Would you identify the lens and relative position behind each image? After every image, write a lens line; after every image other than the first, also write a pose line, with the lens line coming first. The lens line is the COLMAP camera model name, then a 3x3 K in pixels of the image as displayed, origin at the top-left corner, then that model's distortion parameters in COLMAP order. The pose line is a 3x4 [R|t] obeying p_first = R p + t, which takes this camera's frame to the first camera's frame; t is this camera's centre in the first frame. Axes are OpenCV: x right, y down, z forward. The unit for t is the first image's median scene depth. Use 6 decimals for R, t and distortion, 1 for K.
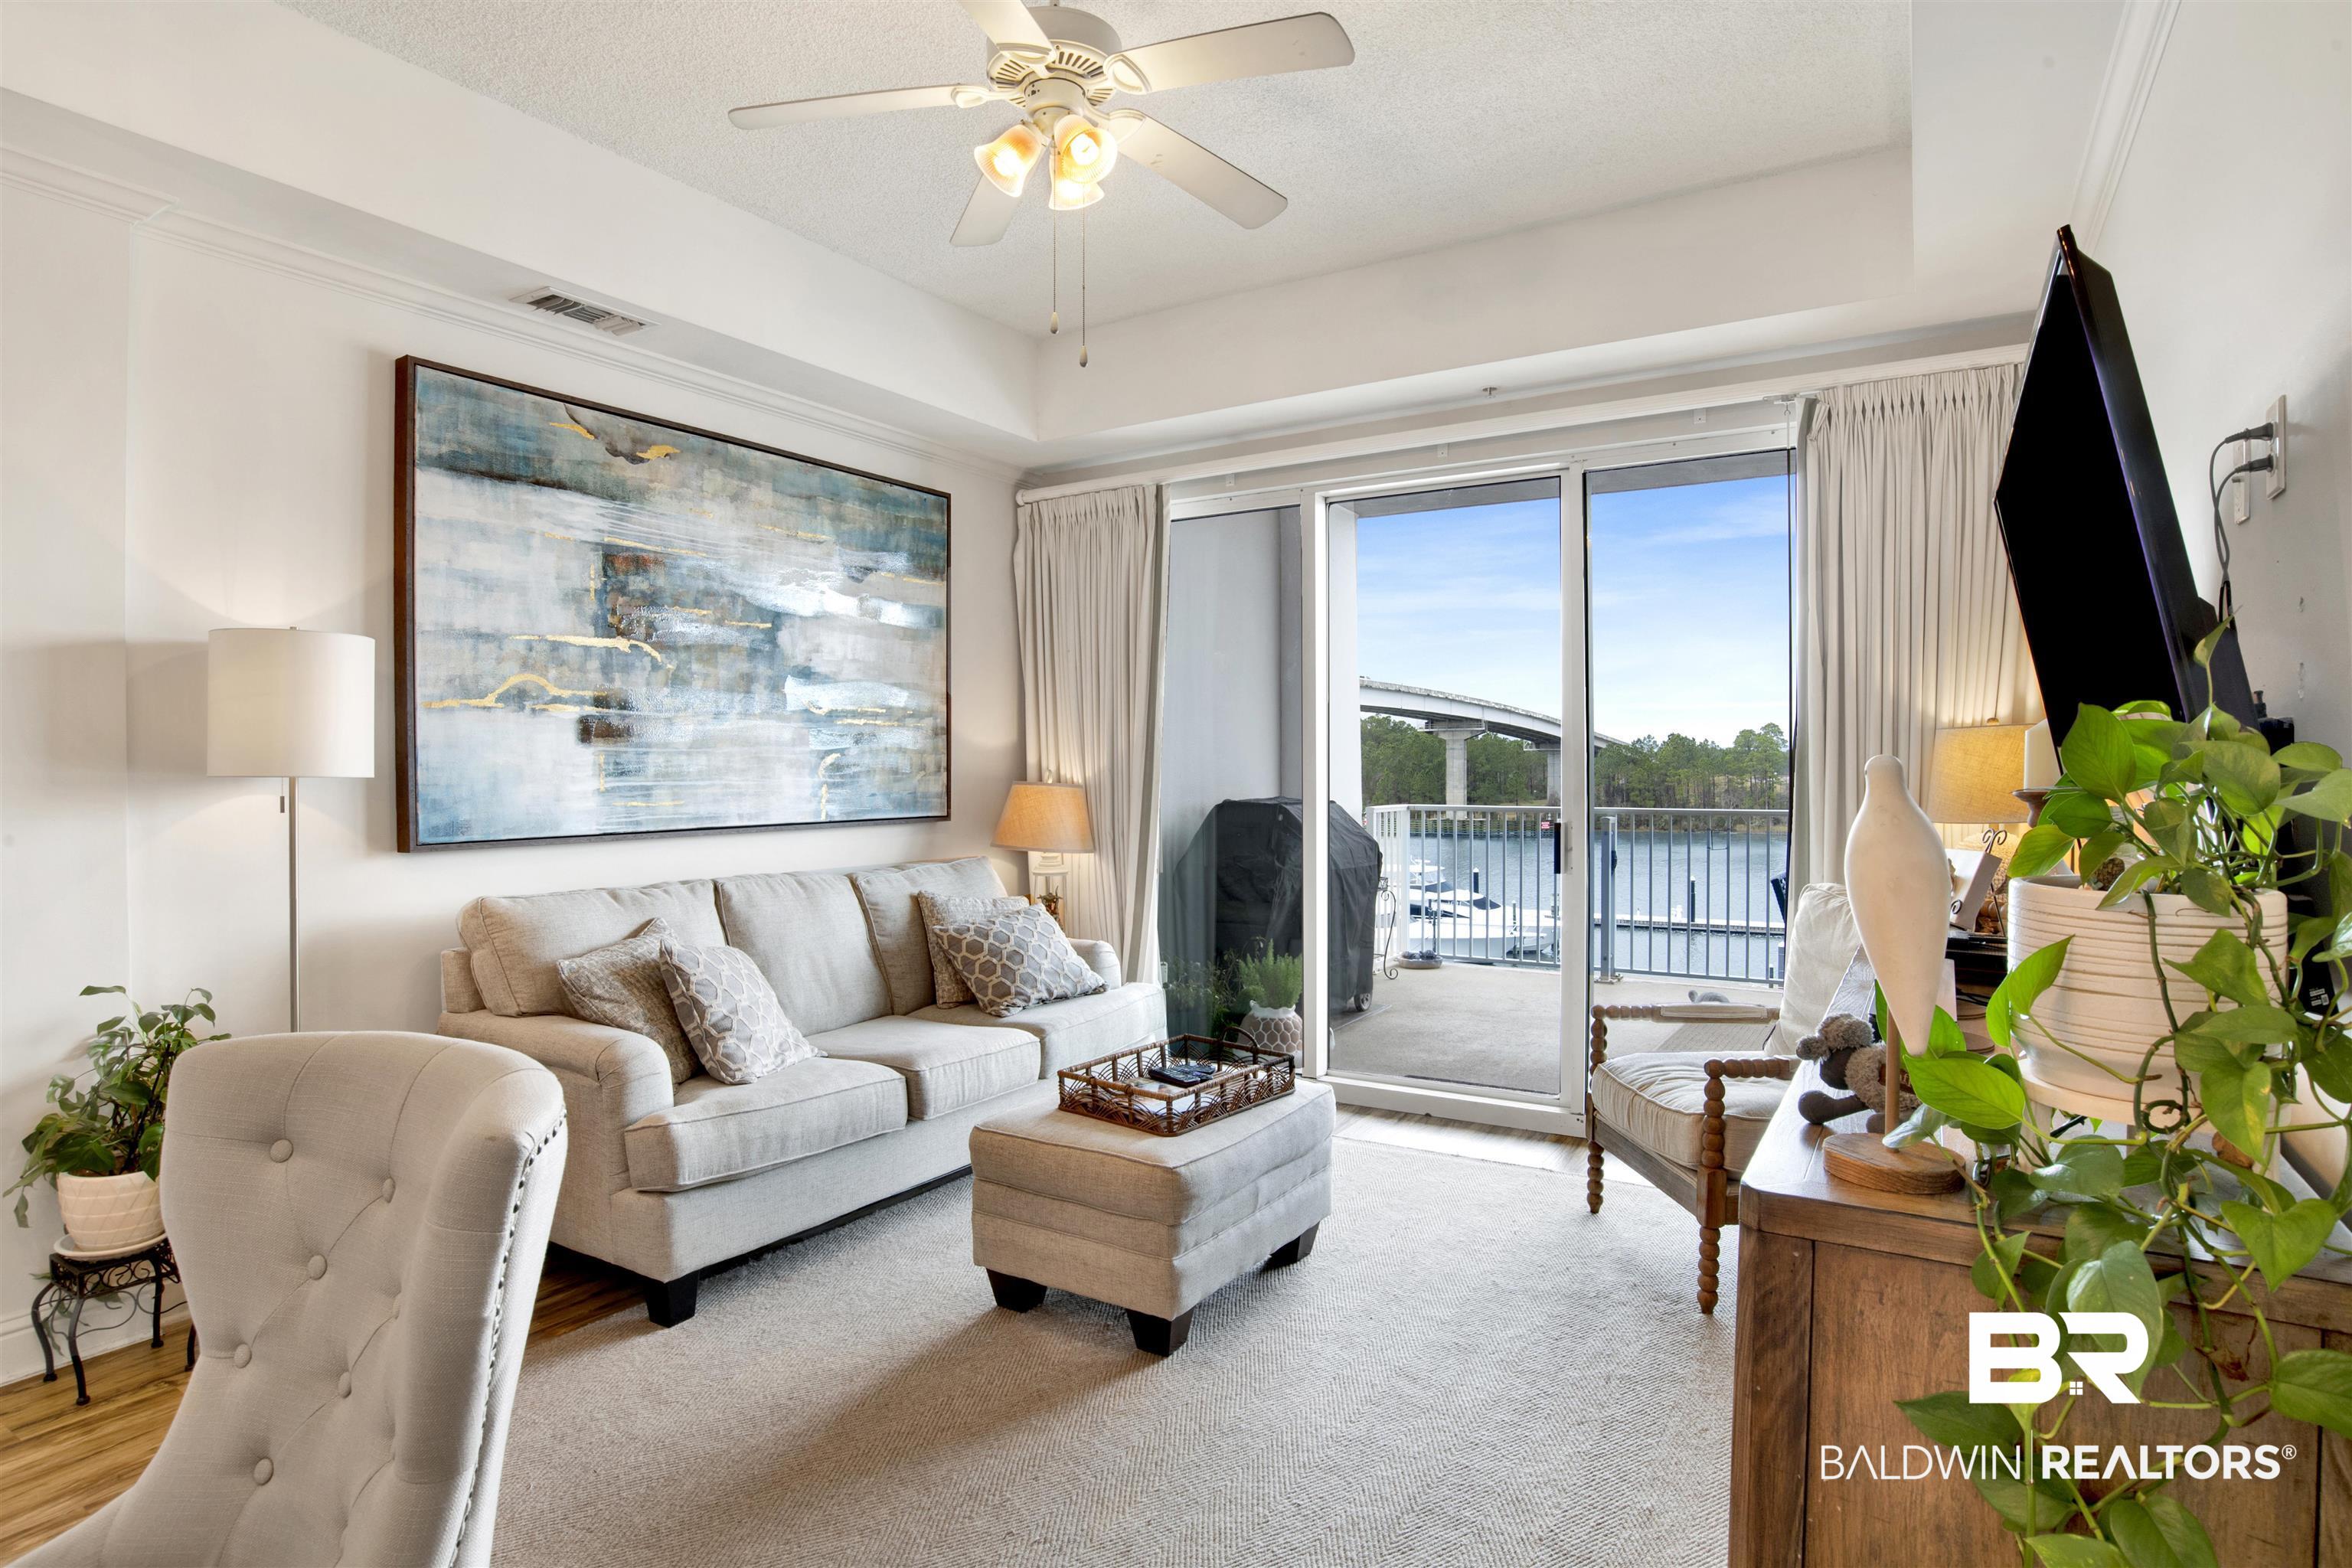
lens RADIAL K [[1244.6, 0, 1163.5], [0, 1244.6, 786.4], [0, 0, 1]] dist [-0.061038, 0.016157]
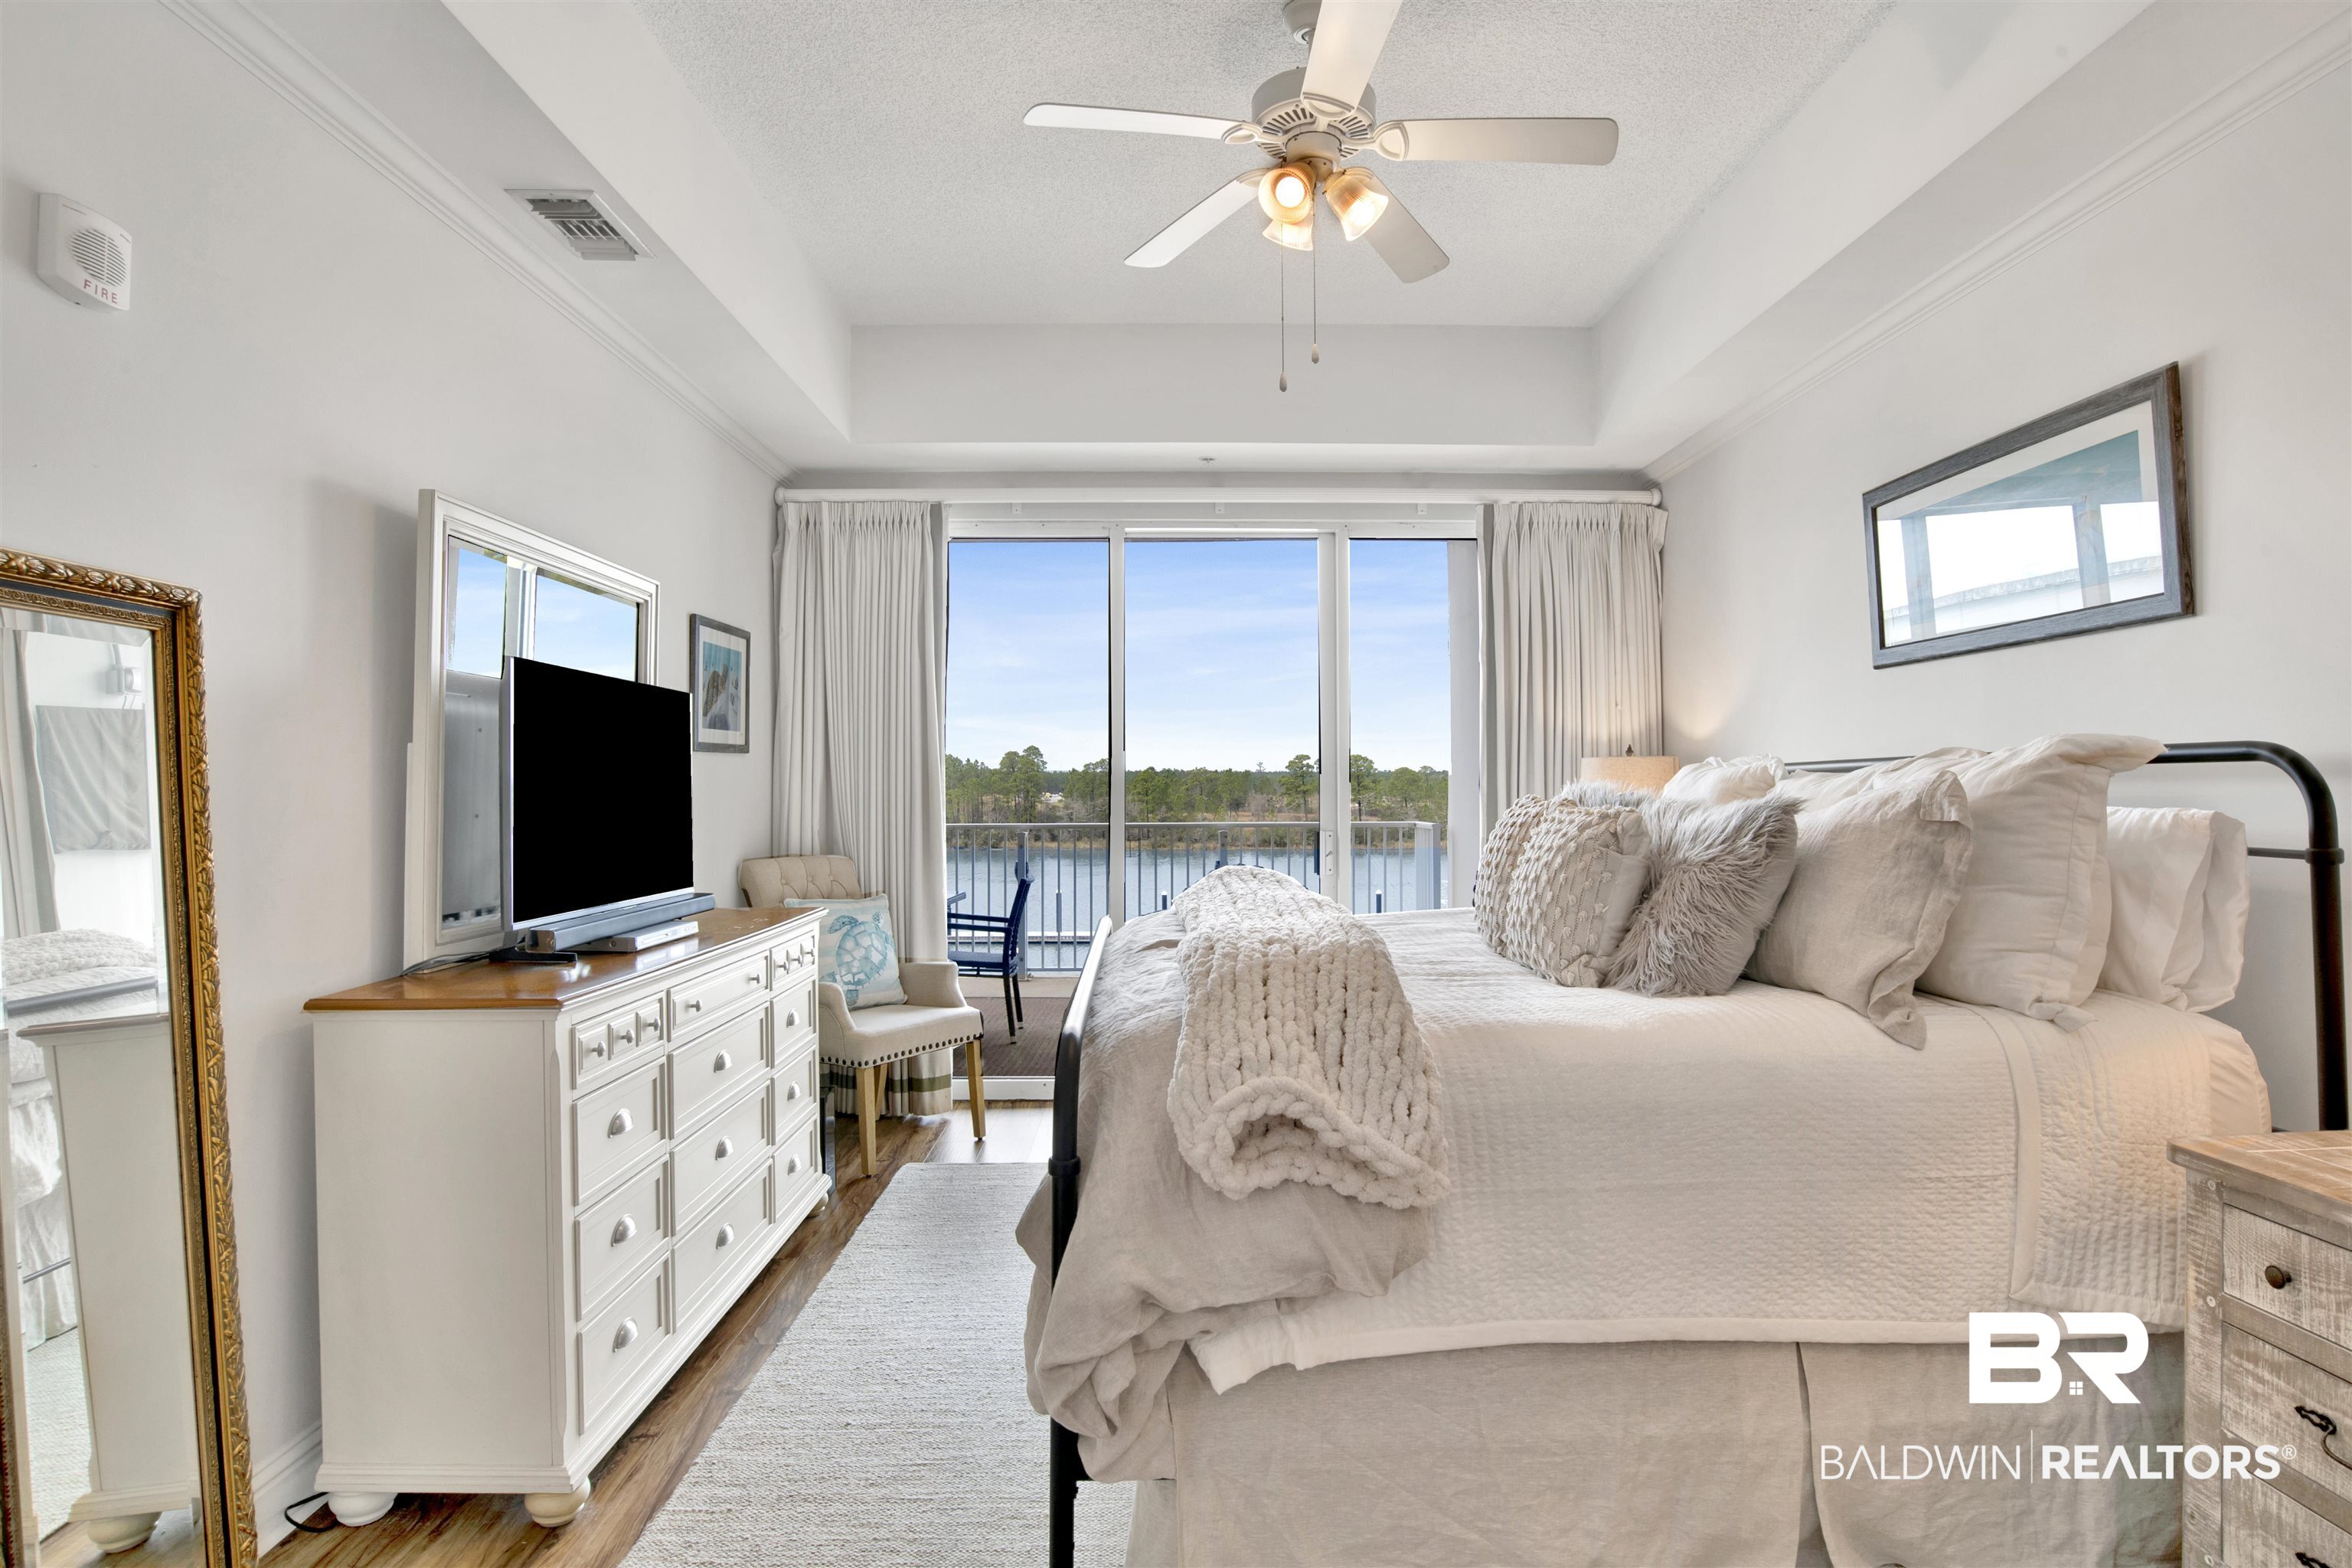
lens RADIAL K [[1244.6, 0, 1187.4], [0, 1244.6, 766.4], [0, 0, 1]] dist [-0.061038, 0.016157]
pose [[0.833300, 0.012003, 0.552690, -0.371974], [0.005604, 0.999530, -0.030156, -0.002313], [-0.552792, 0.028226, 0.832841, 0.075012]]
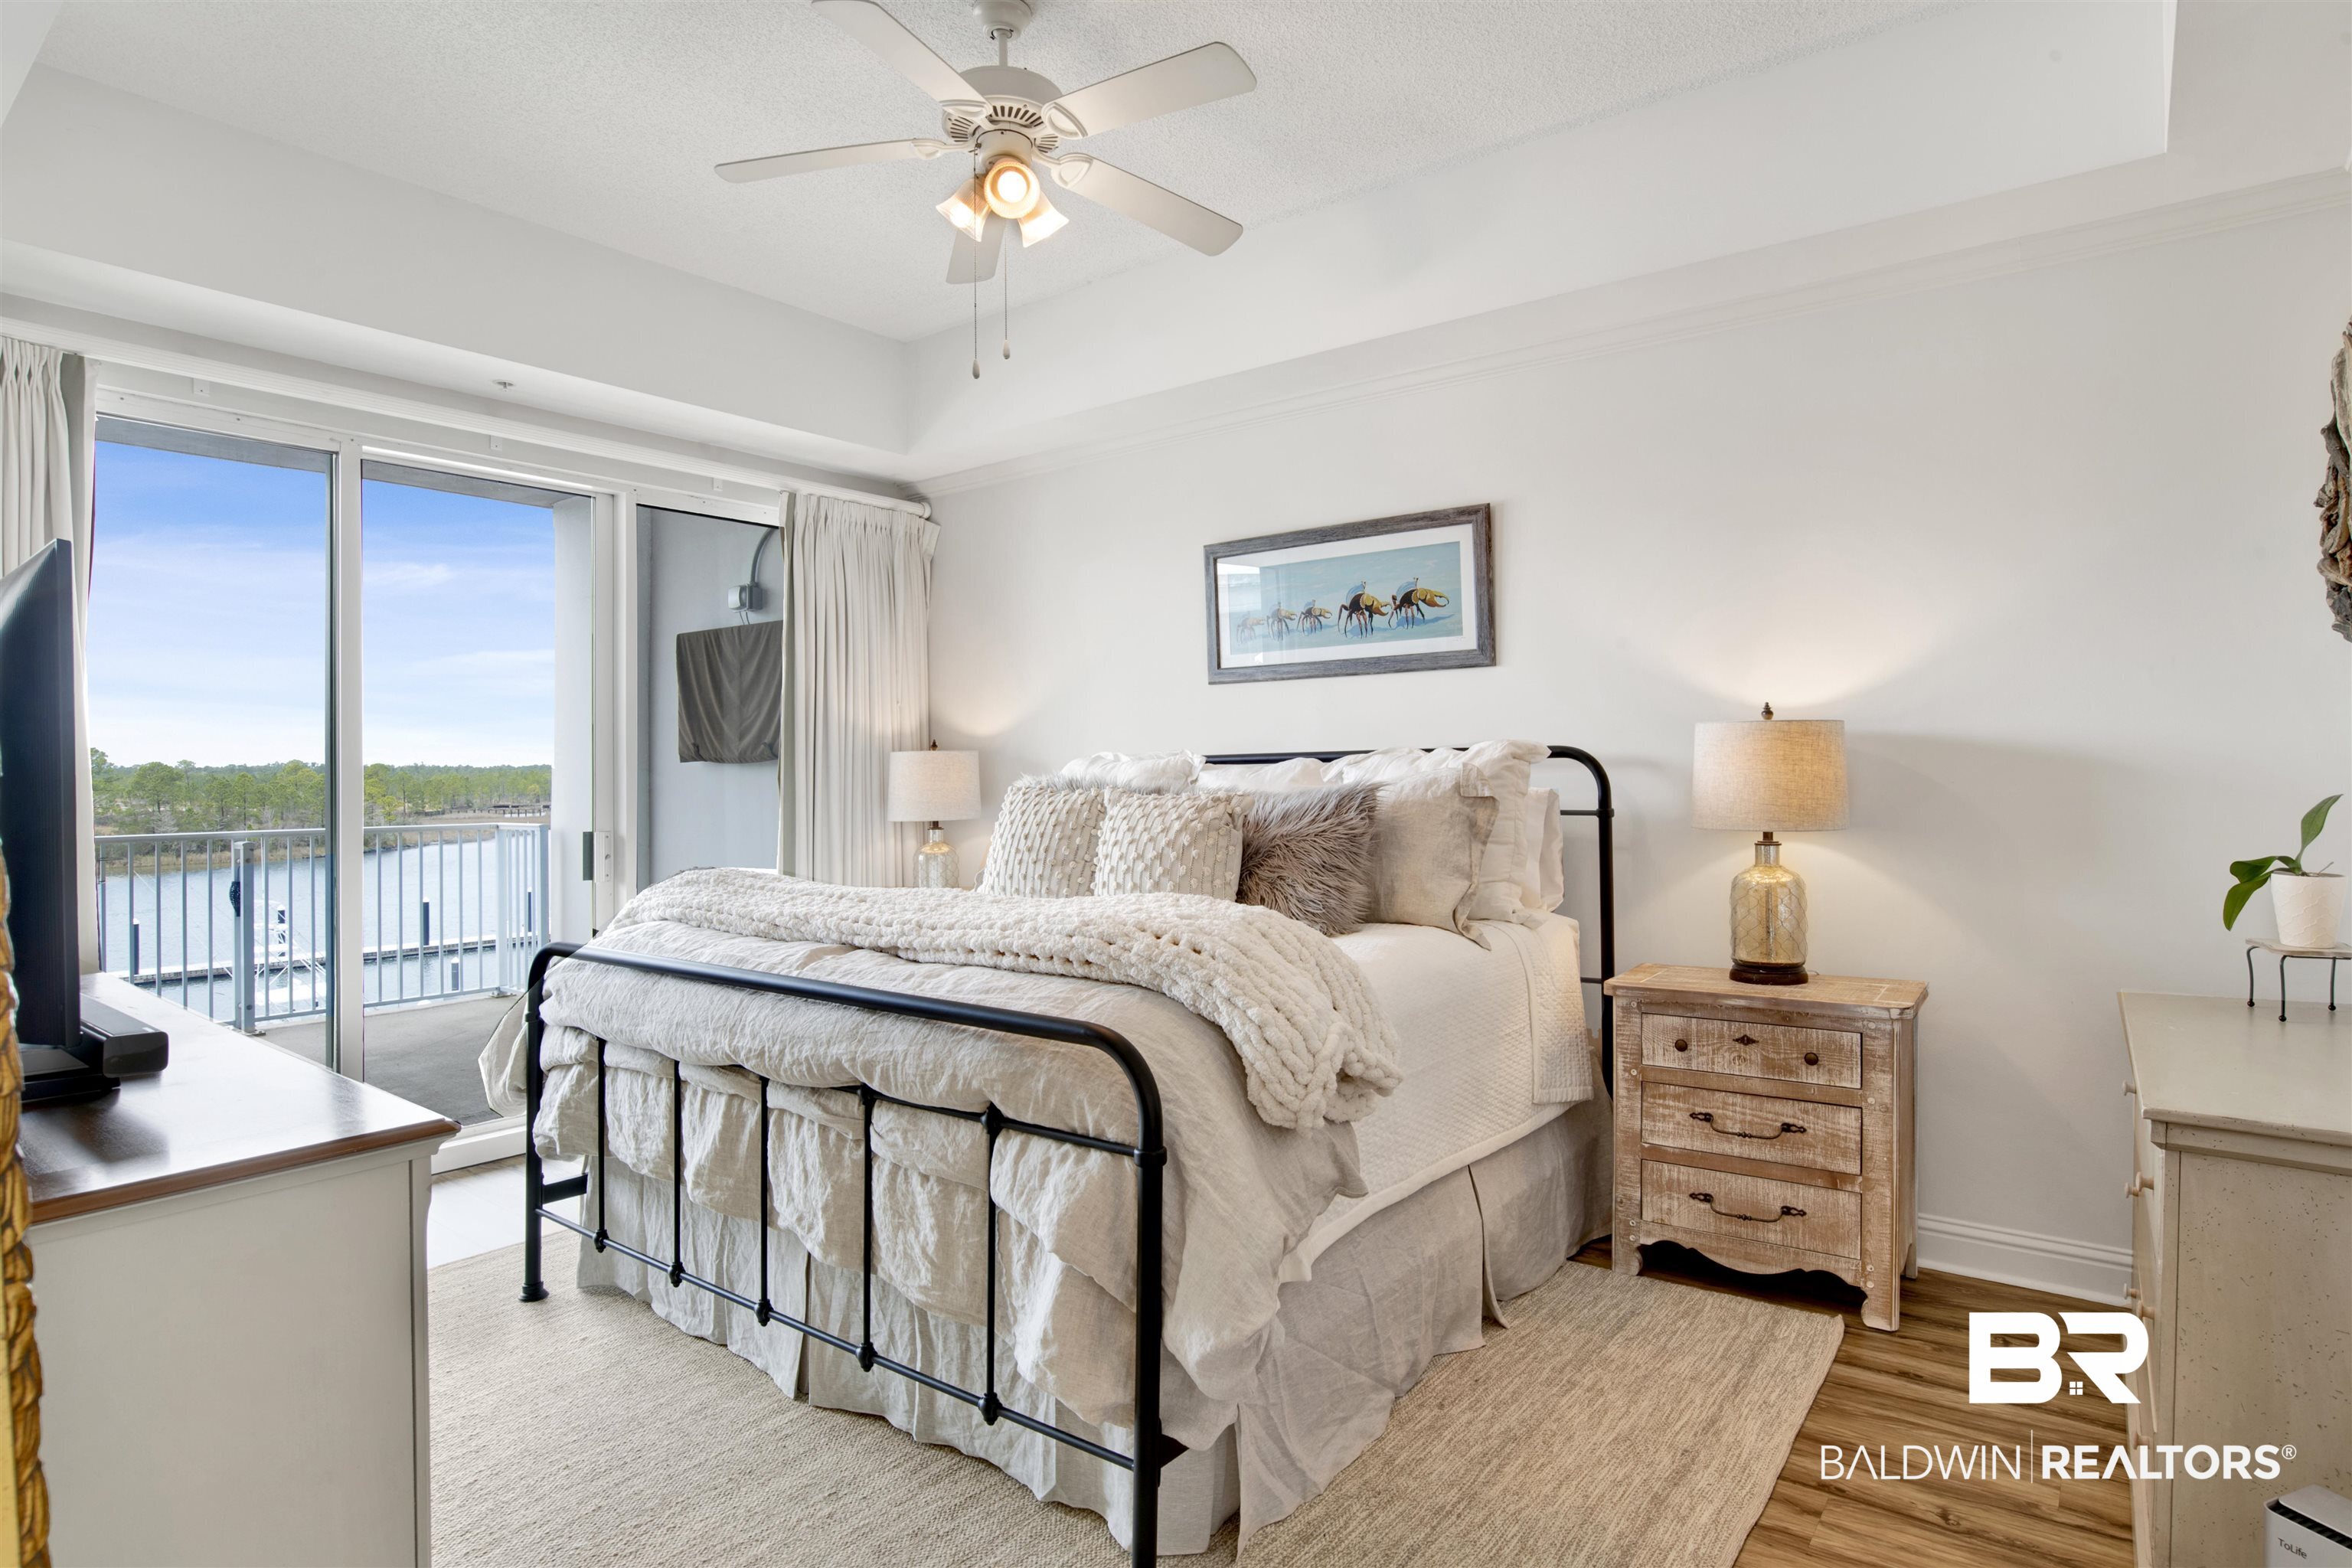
lens RADIAL K [[1244.6, 0, 1206.9], [0, 1244.6, 769.6], [0, 0, 1]] dist [-0.061038, 0.016157]
pose [[0.088062, 0.008803, 0.996076, -0.568741], [0.022914, 0.999678, -0.010860, -0.004821], [-0.995851, 0.023781, 0.087832, 0.365856]]
